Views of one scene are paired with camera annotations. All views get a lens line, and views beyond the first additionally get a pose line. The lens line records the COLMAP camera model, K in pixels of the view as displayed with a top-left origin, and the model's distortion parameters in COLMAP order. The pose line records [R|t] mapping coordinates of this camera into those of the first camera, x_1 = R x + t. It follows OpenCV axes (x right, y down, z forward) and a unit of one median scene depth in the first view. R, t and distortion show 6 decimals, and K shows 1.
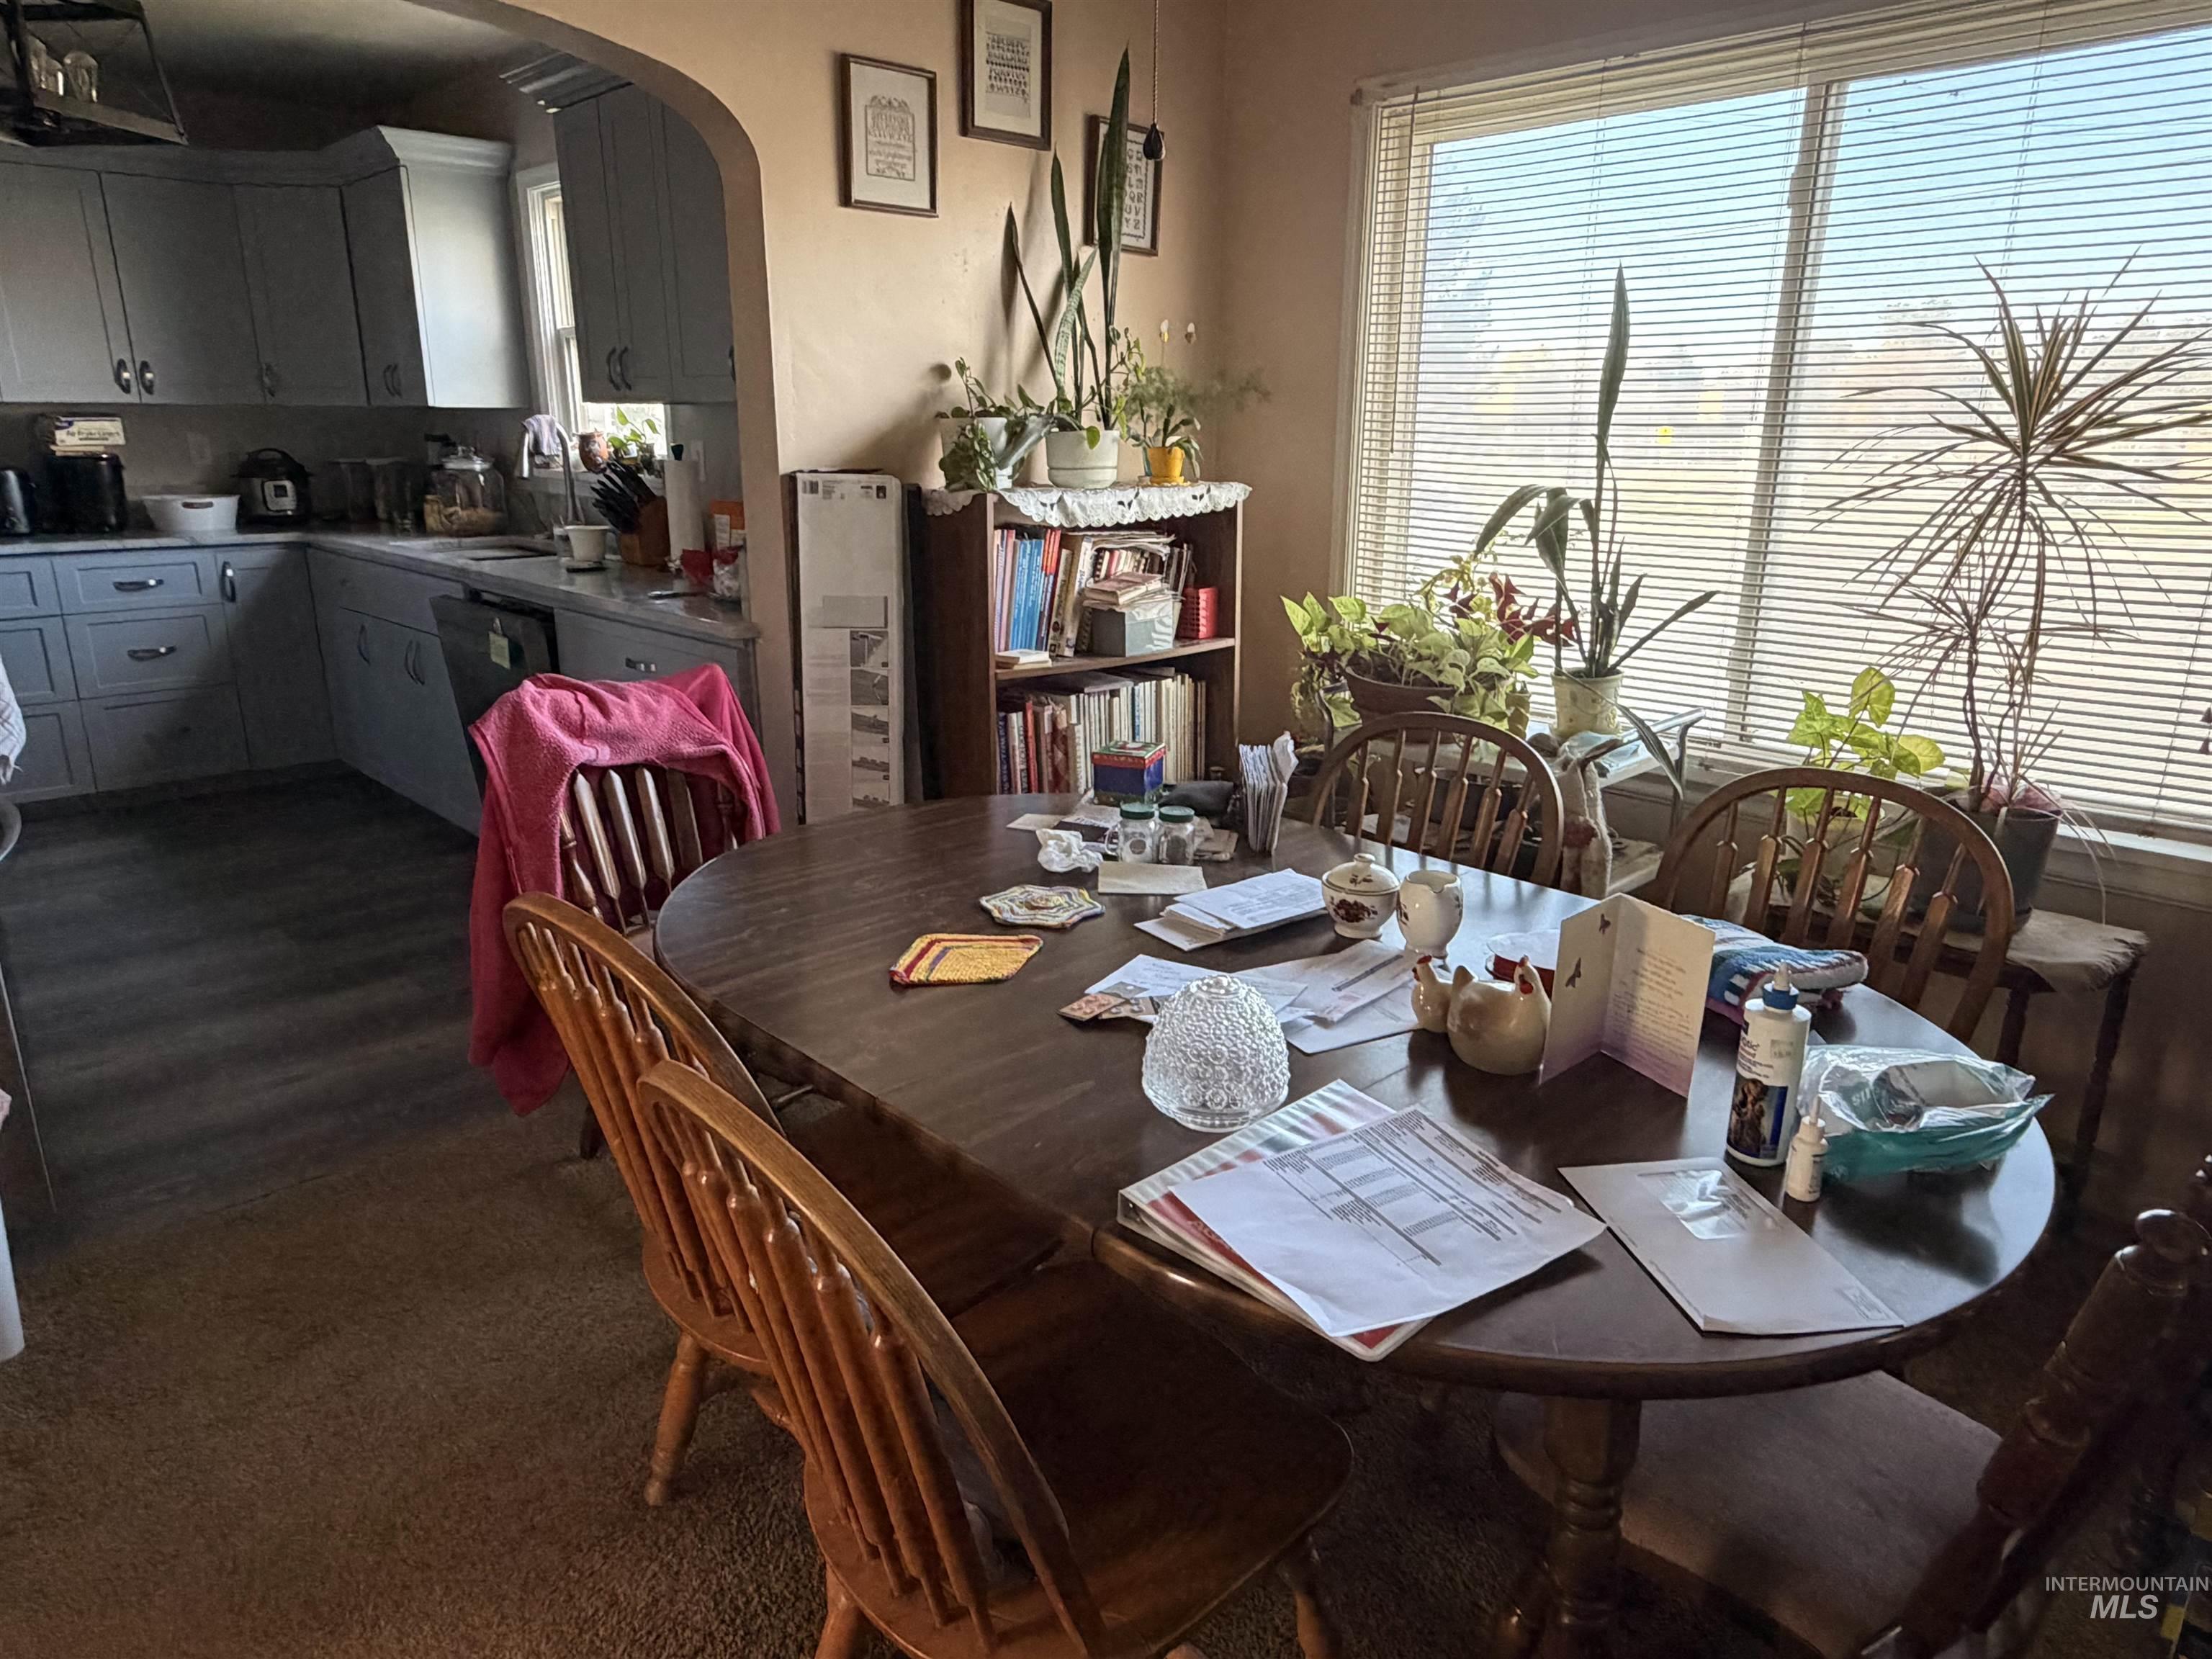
lens RADIAL K [[1412.7, 0, 1106.0], [0, 1412.7, 829.5], [0, 0, 1]] dist [-0.000625, 0.002456]
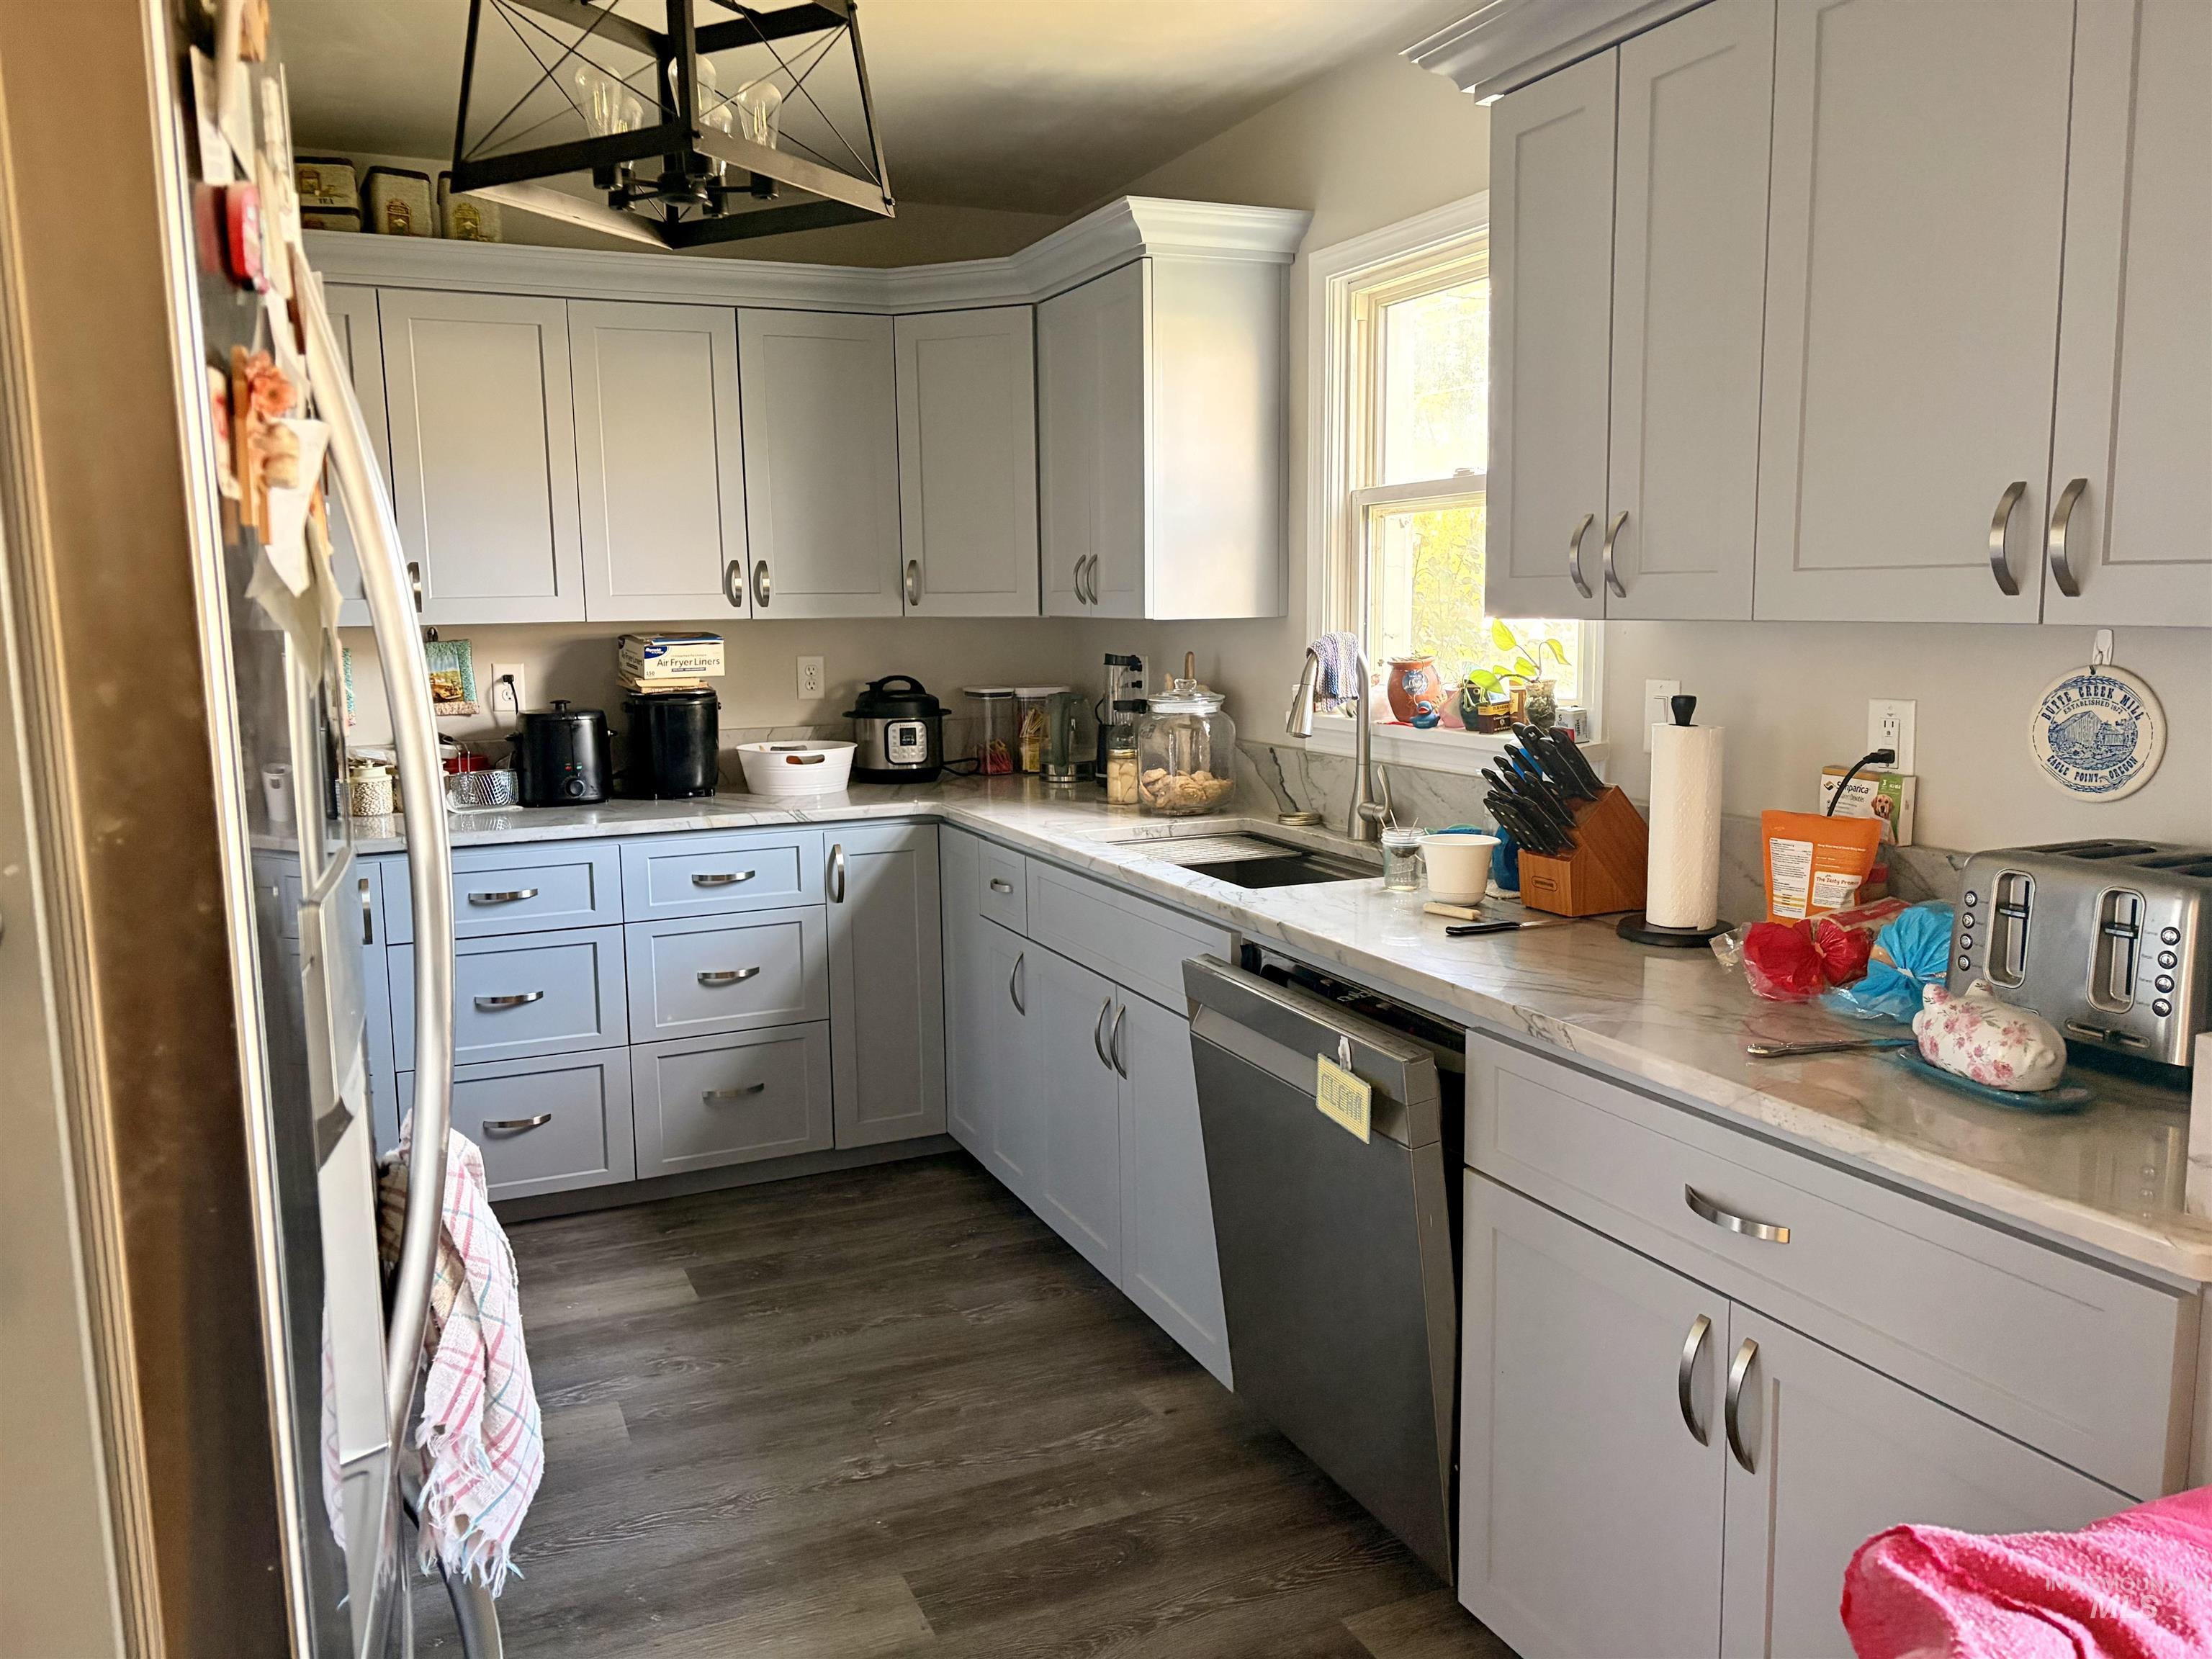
lens RADIAL K [[1651.8, 0, 1106.0], [0, 1651.8, 829.5], [0, 0, 1]] dist [0.105663, -0.130563]
pose [[0.940085, 0.027288, -0.339846, -0.231905], [-0.075579, 0.988671, -0.129682, -0.103940], [0.332457, 0.147598, 0.931497, 0.301140]]
